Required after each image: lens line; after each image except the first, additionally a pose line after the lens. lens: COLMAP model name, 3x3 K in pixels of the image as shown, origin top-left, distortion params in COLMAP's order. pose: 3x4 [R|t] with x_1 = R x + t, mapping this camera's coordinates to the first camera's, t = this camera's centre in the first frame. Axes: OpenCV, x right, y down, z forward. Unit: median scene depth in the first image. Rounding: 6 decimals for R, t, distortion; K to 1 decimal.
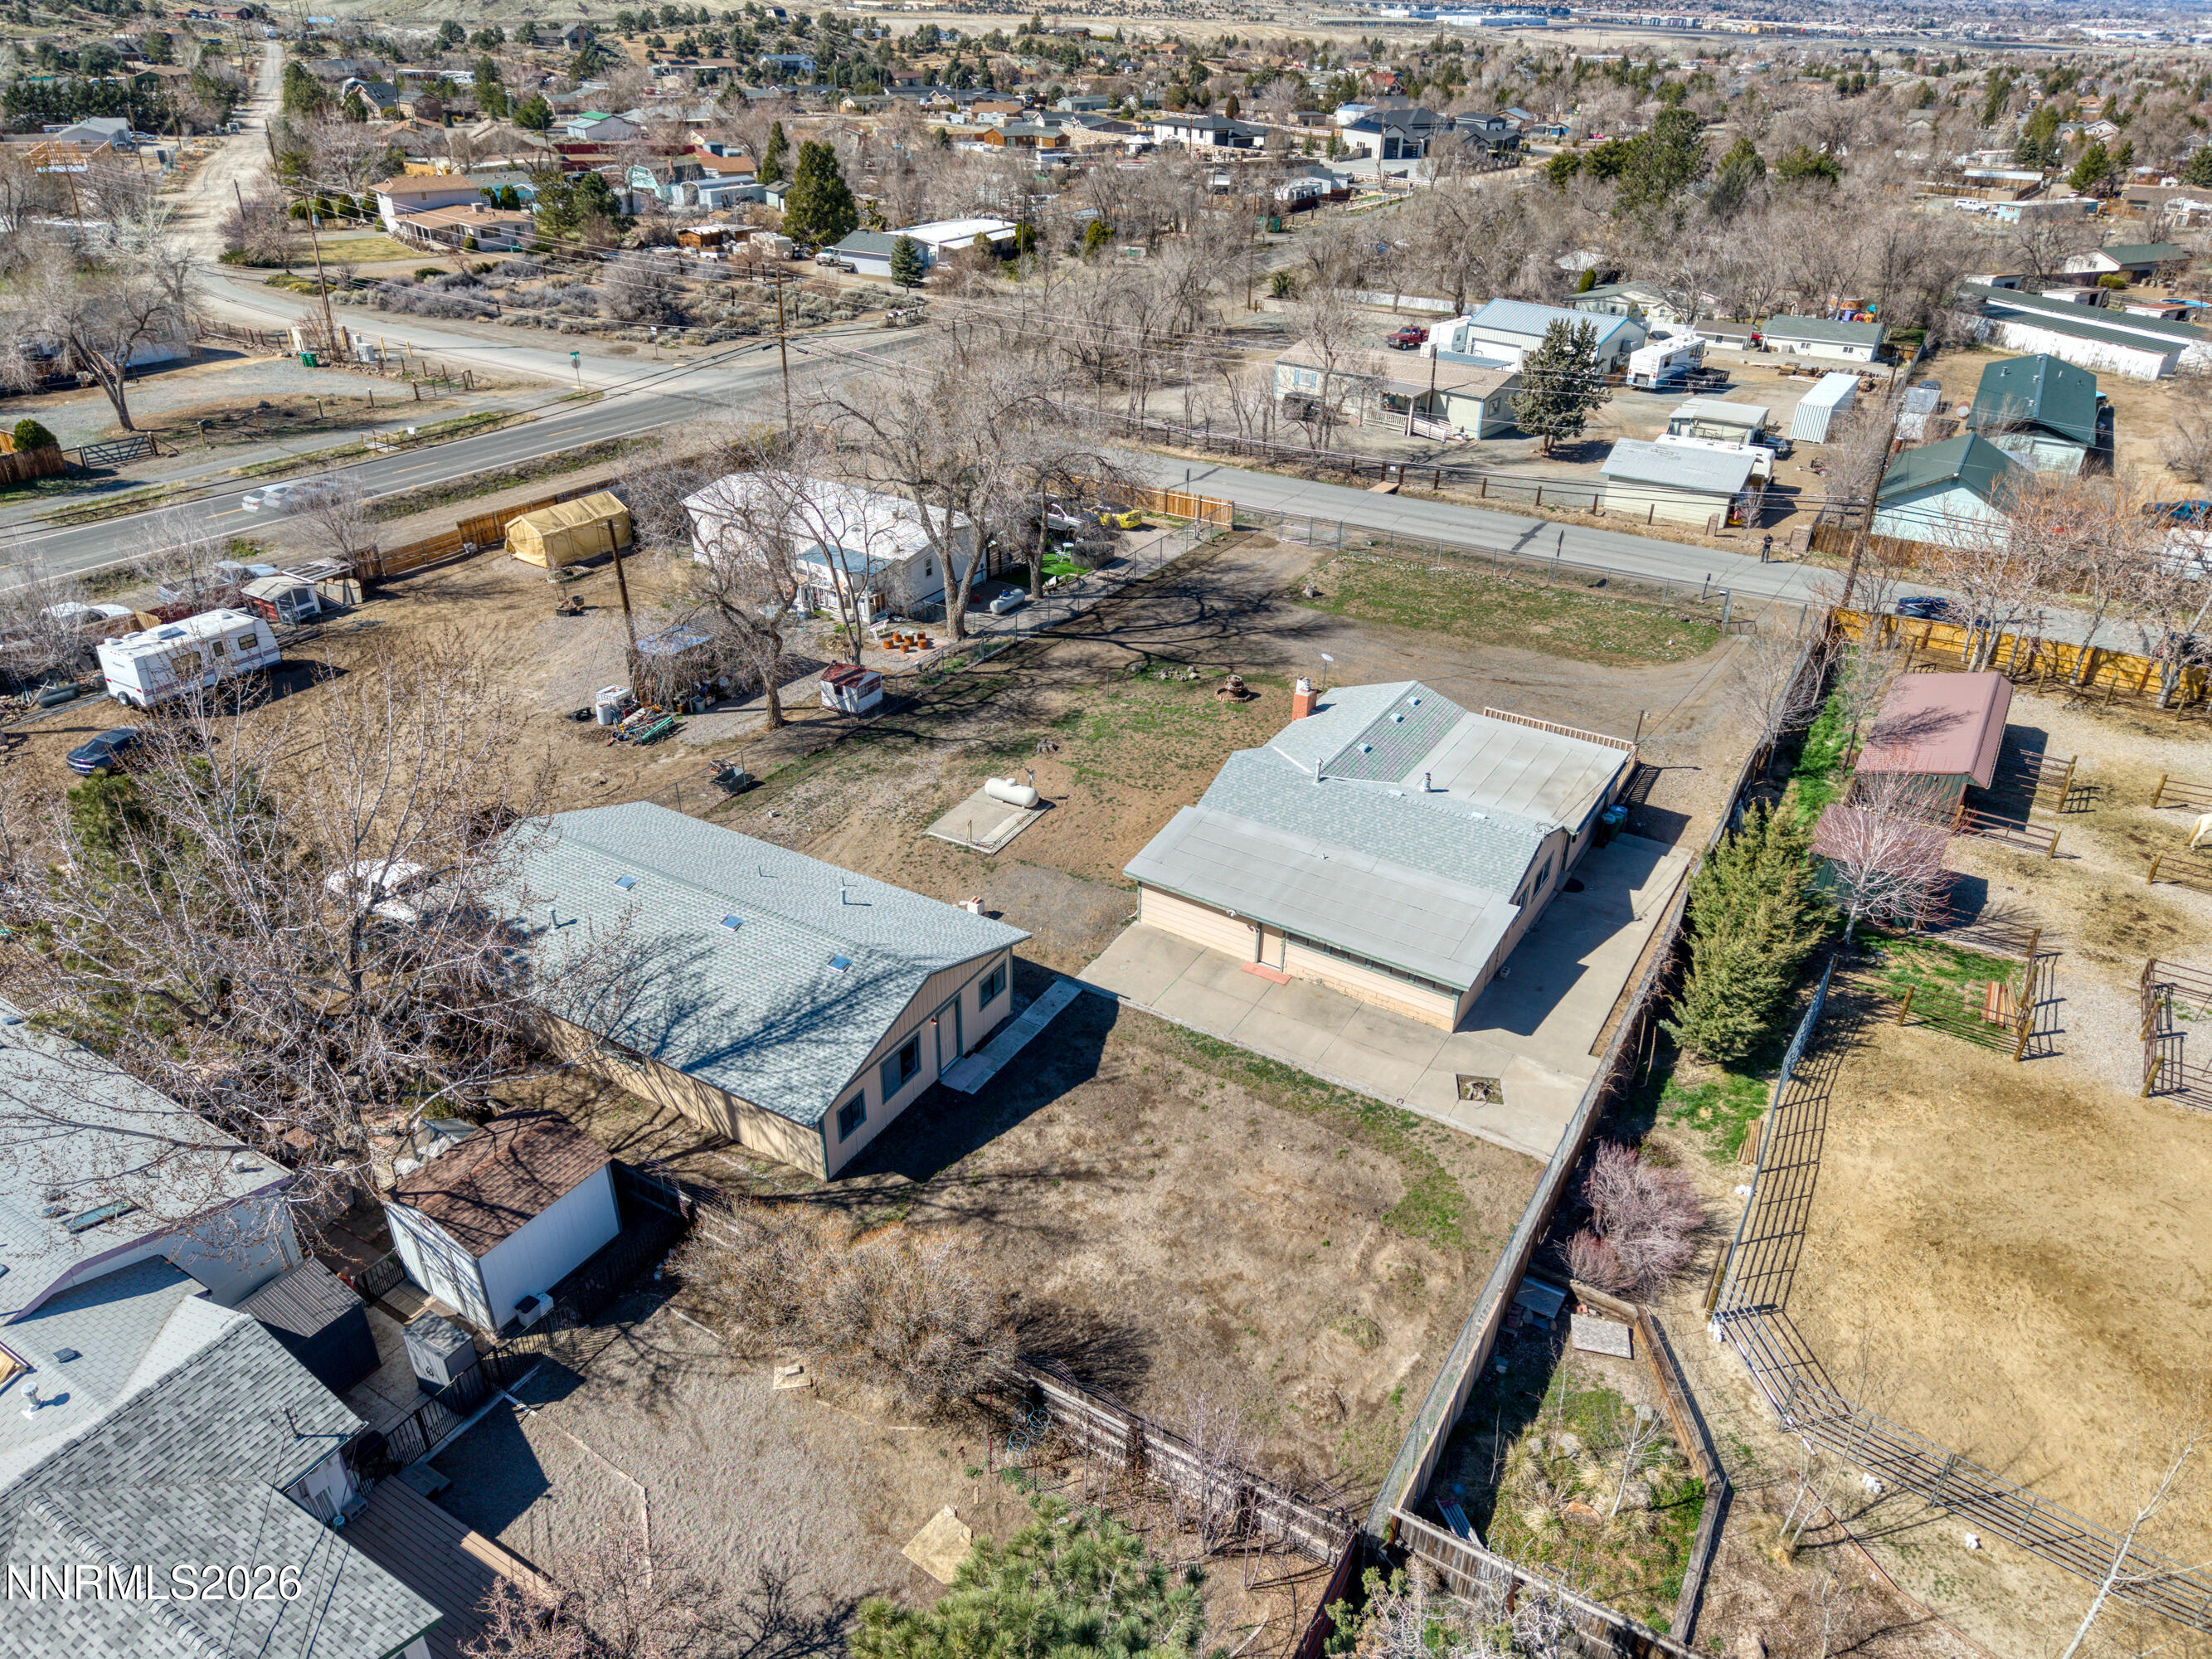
lens RADIAL K [[1456.9, 0, 1106.0], [0, 1456.9, 829.5], [0, 0, 1]] dist [0.064053, -0.081173]
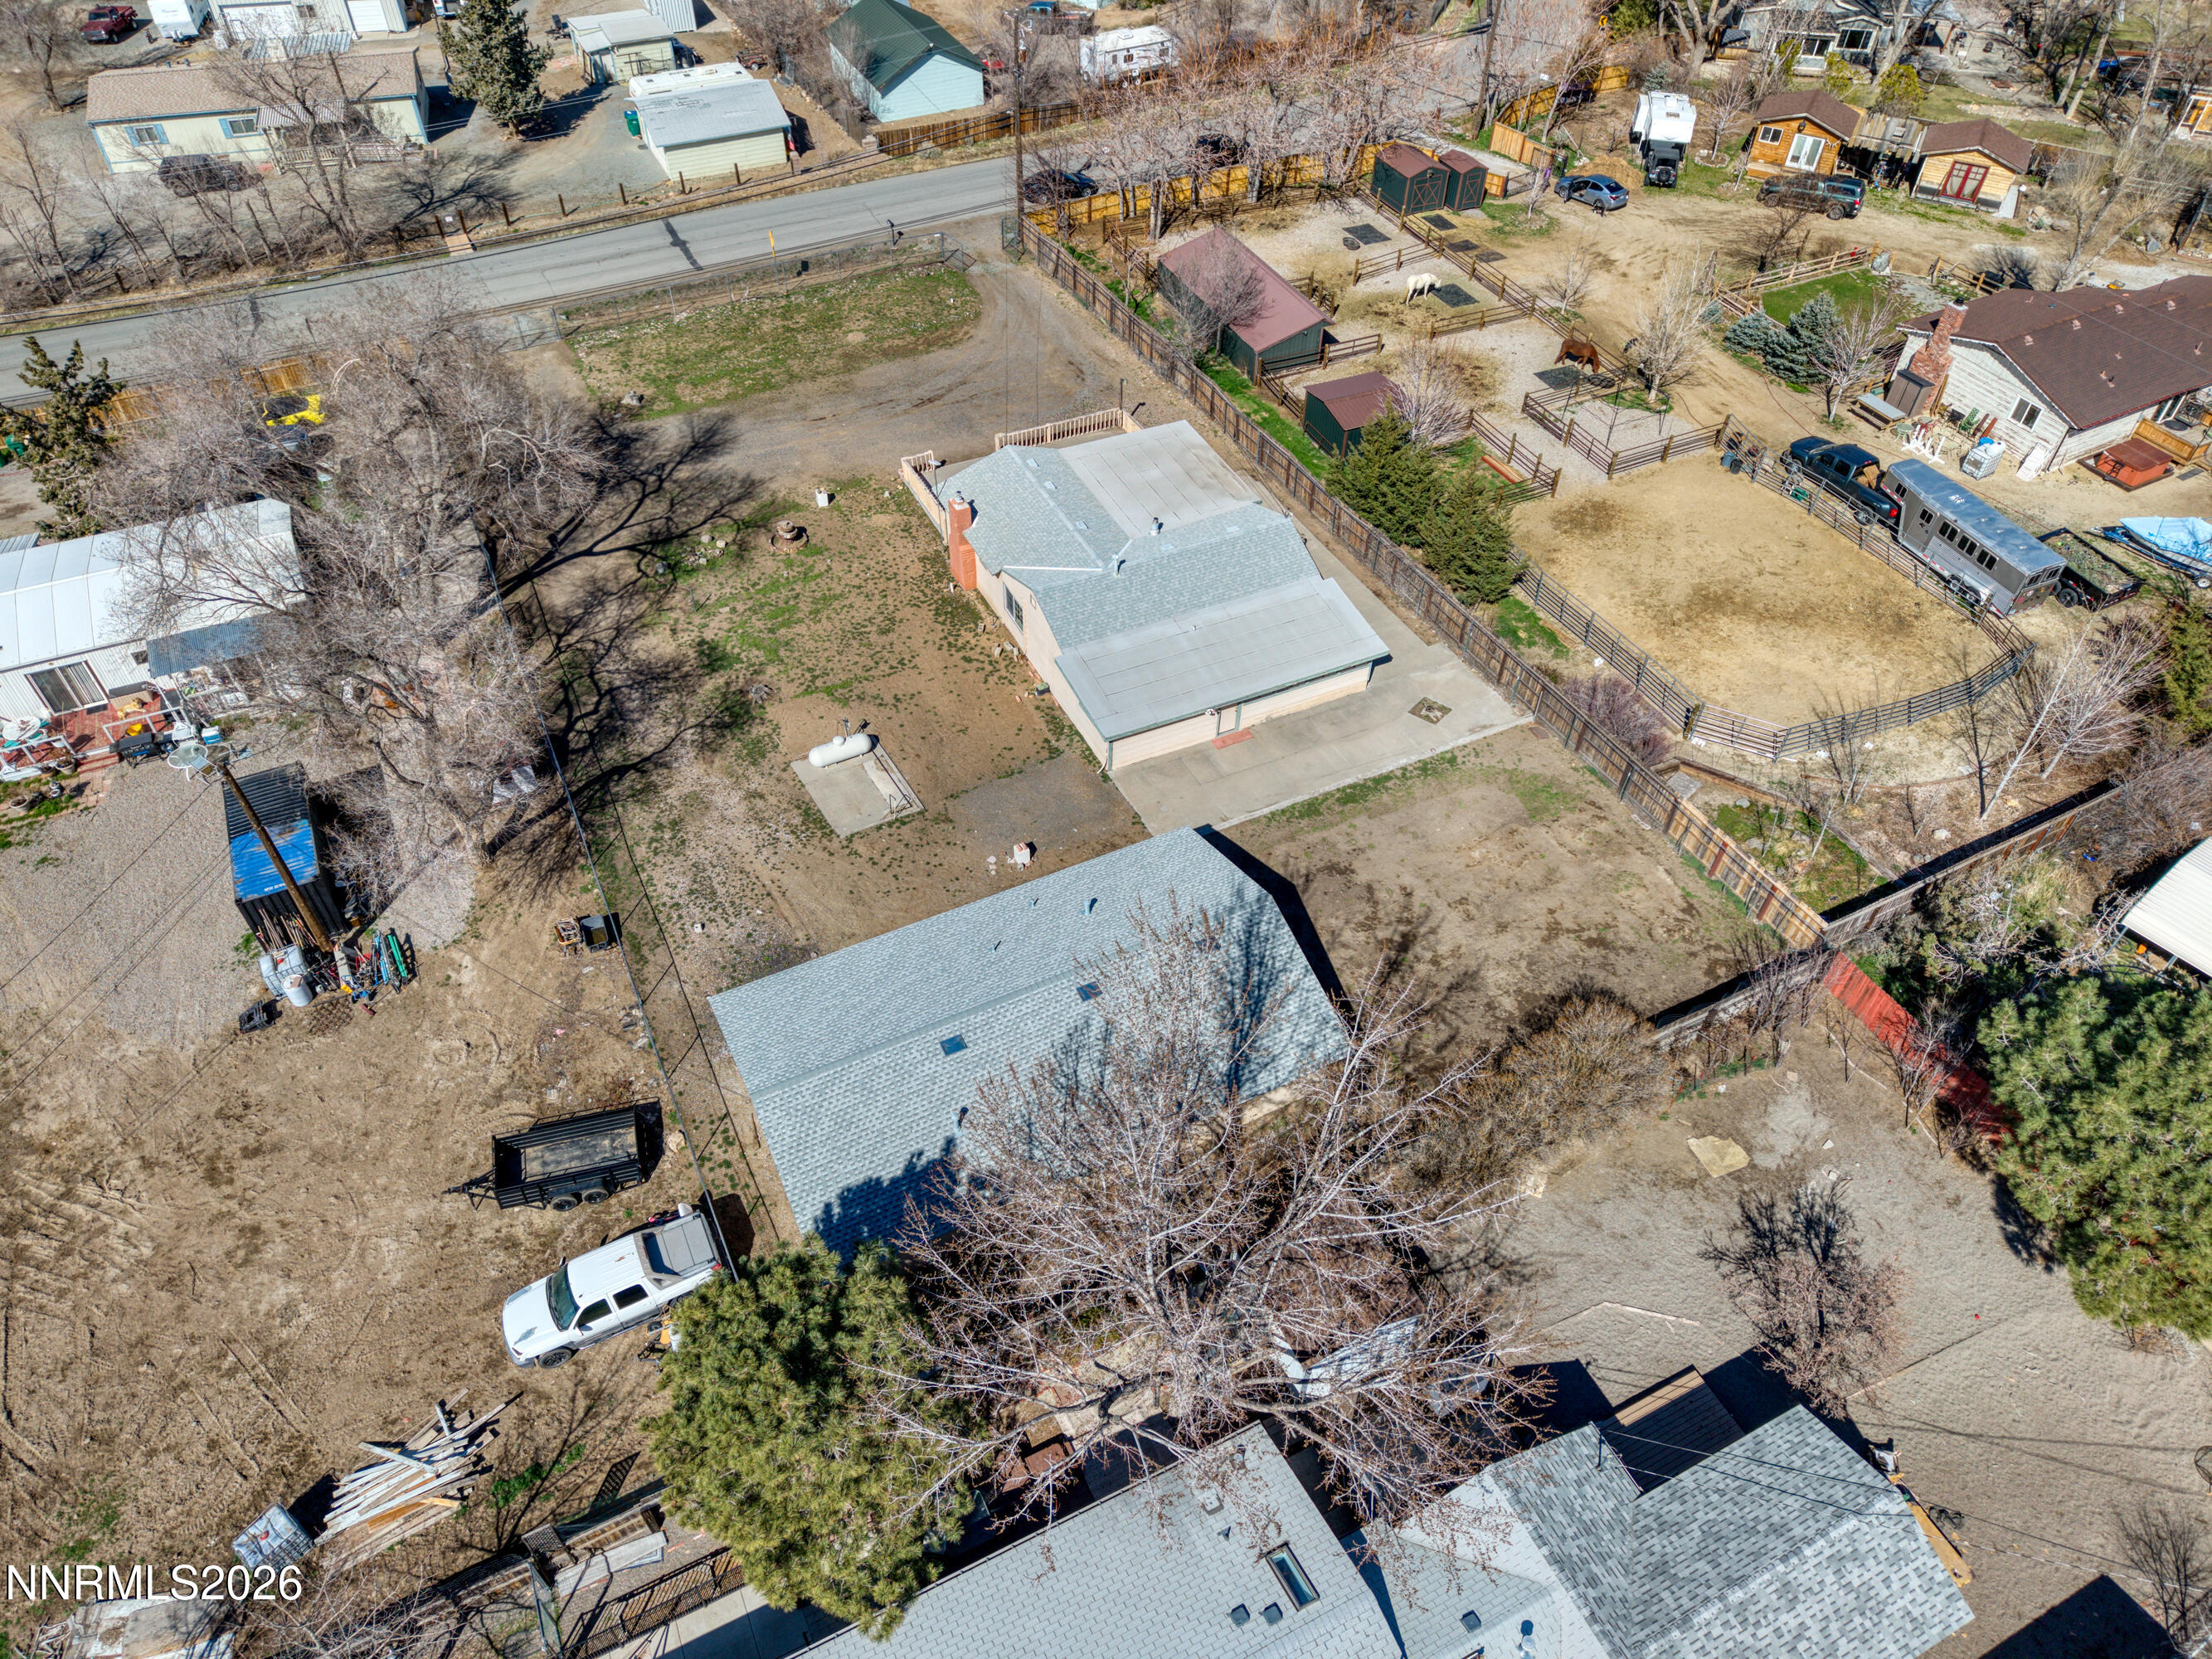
lens RADIAL K [[1512.4, 0, 1117.5], [0, 1512.4, 826.7], [0, 0, 1]] dist [0.001704, 0.000123]
pose [[0.542291, -0.600174, 0.587972, -0.504014], [0.410166, 0.799862, 0.438161, -0.299134], [-0.733269, 0.003556, 0.679929, 0.196178]]
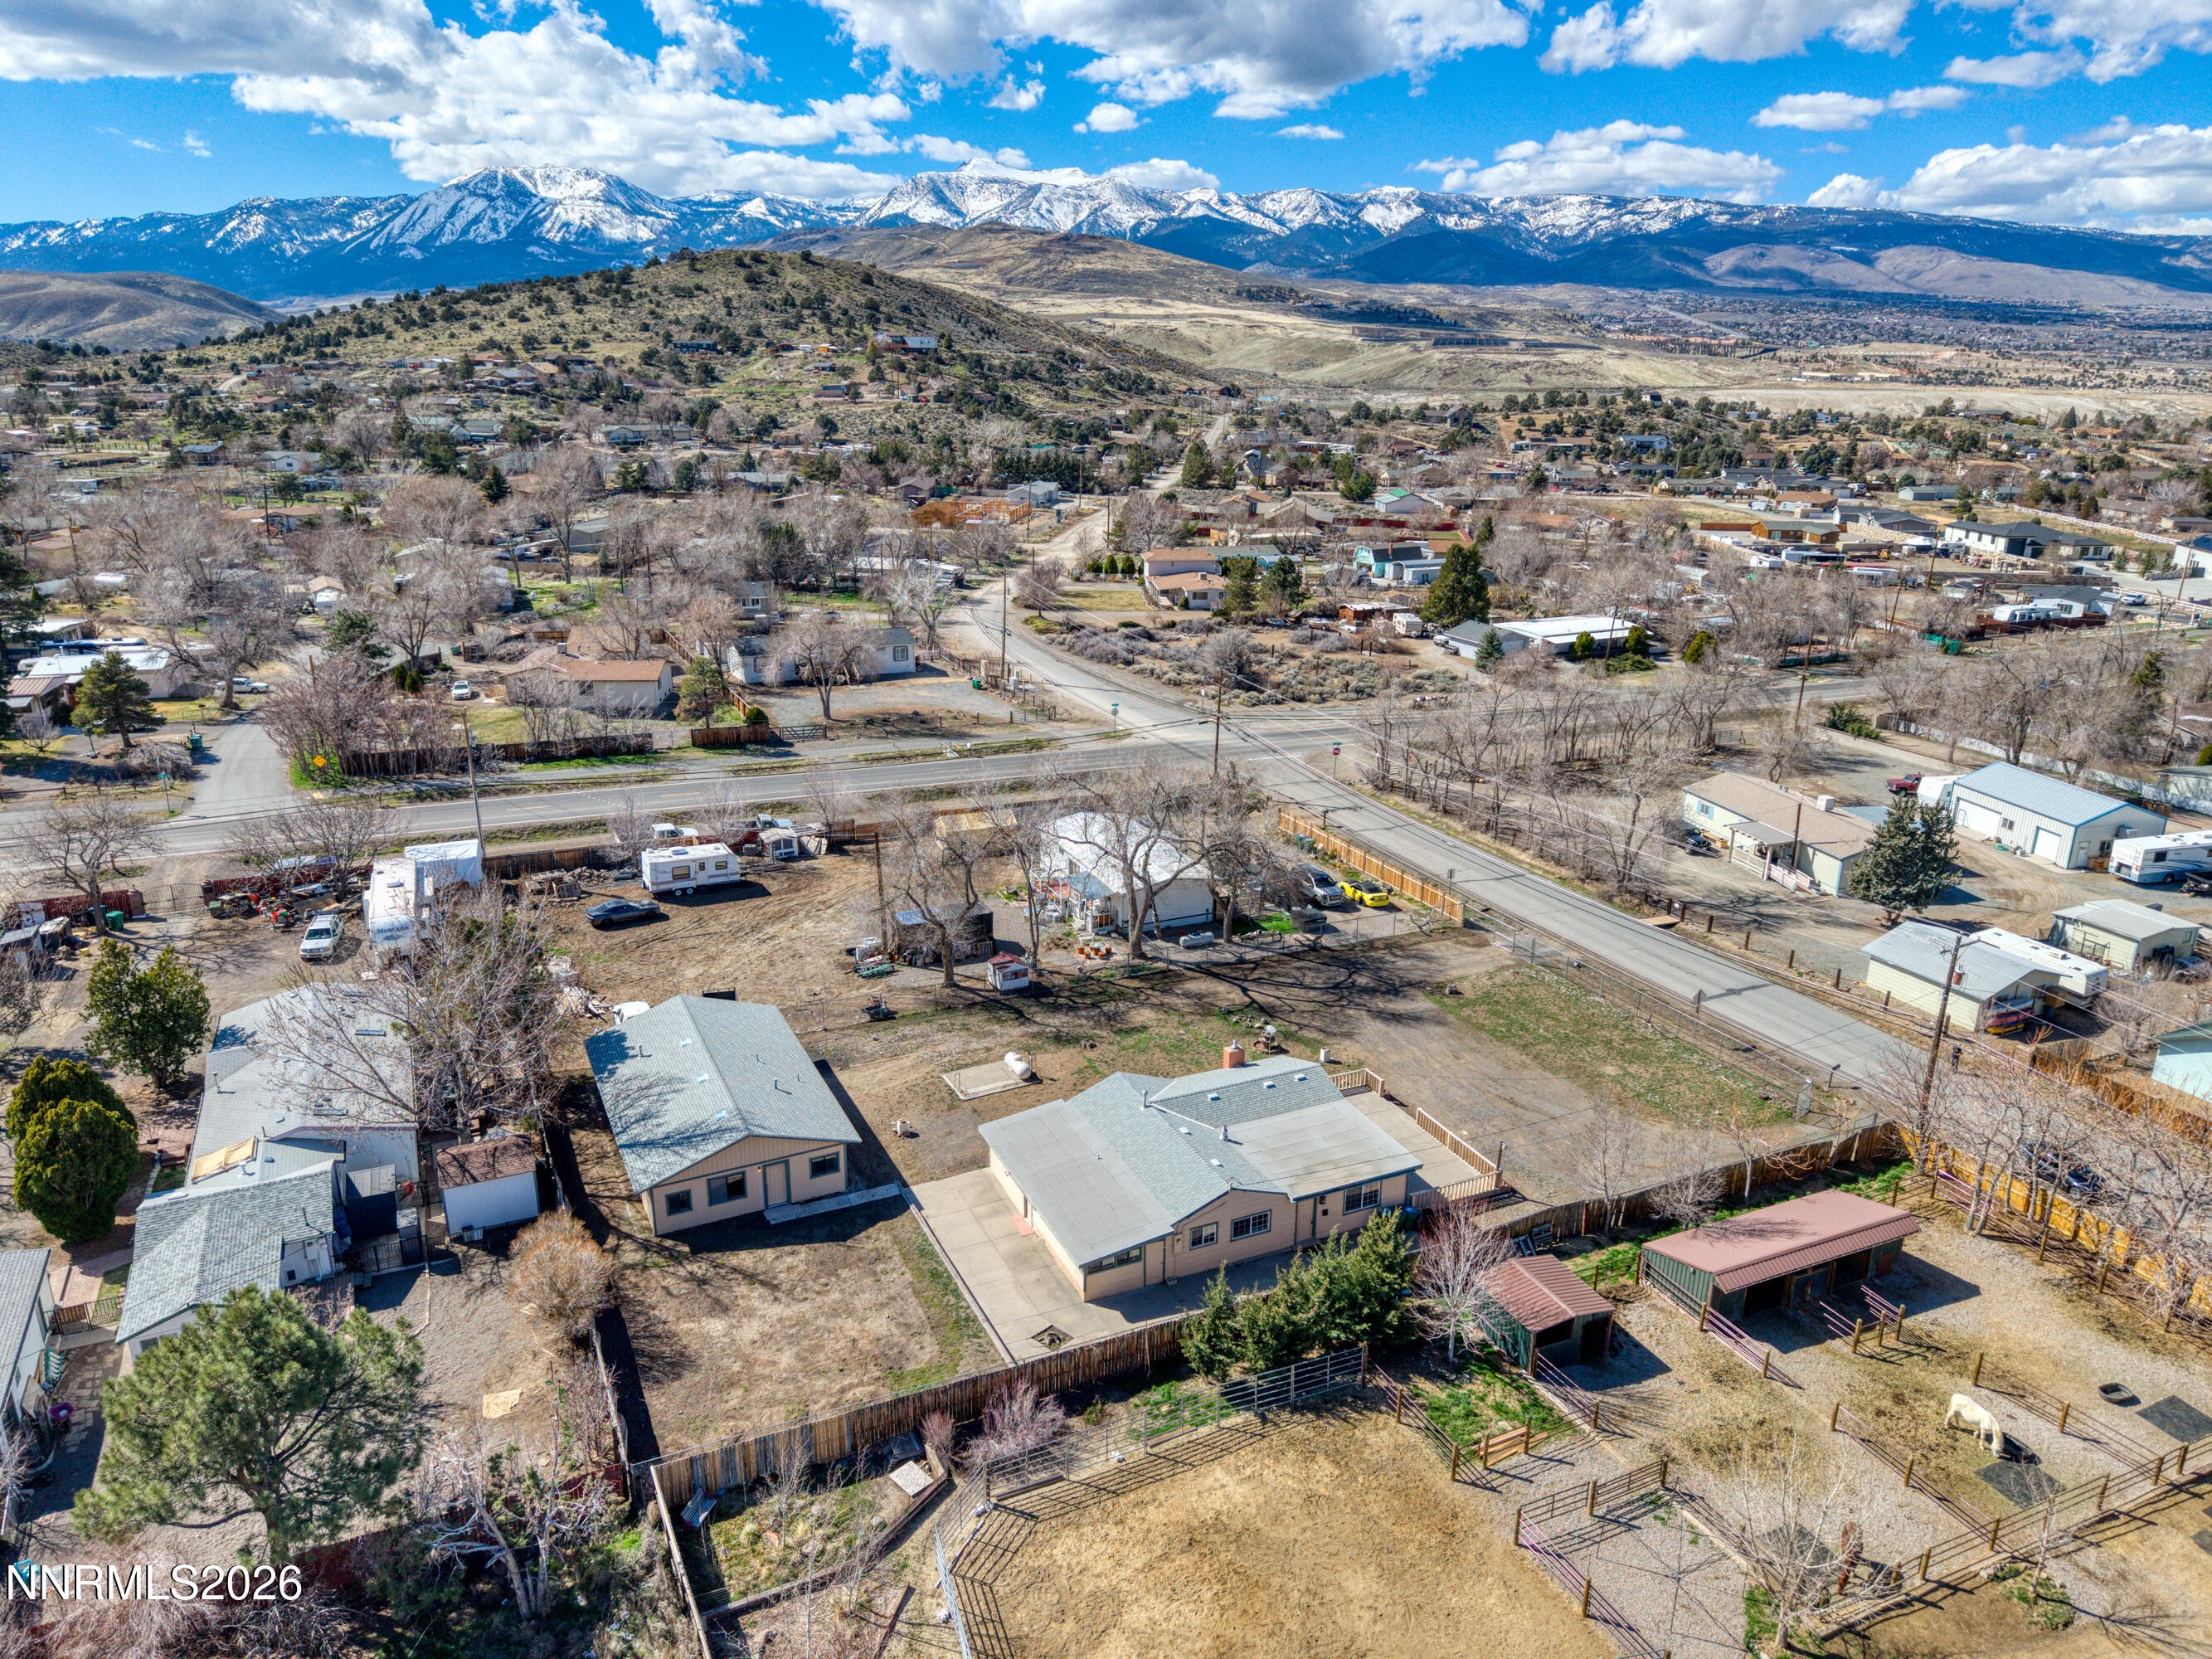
lens RADIAL K [[1476.6, 0, 1138.8], [0, 1476.6, 777.3], [0, 0, 1]] dist [0.150392, -0.273466]
pose [[0.841240, 0.153385, -0.518448, 0.656161], [-0.272827, 0.948303, -0.162133, -0.079058], [0.466777, 0.277839, 0.839598, -0.200343]]
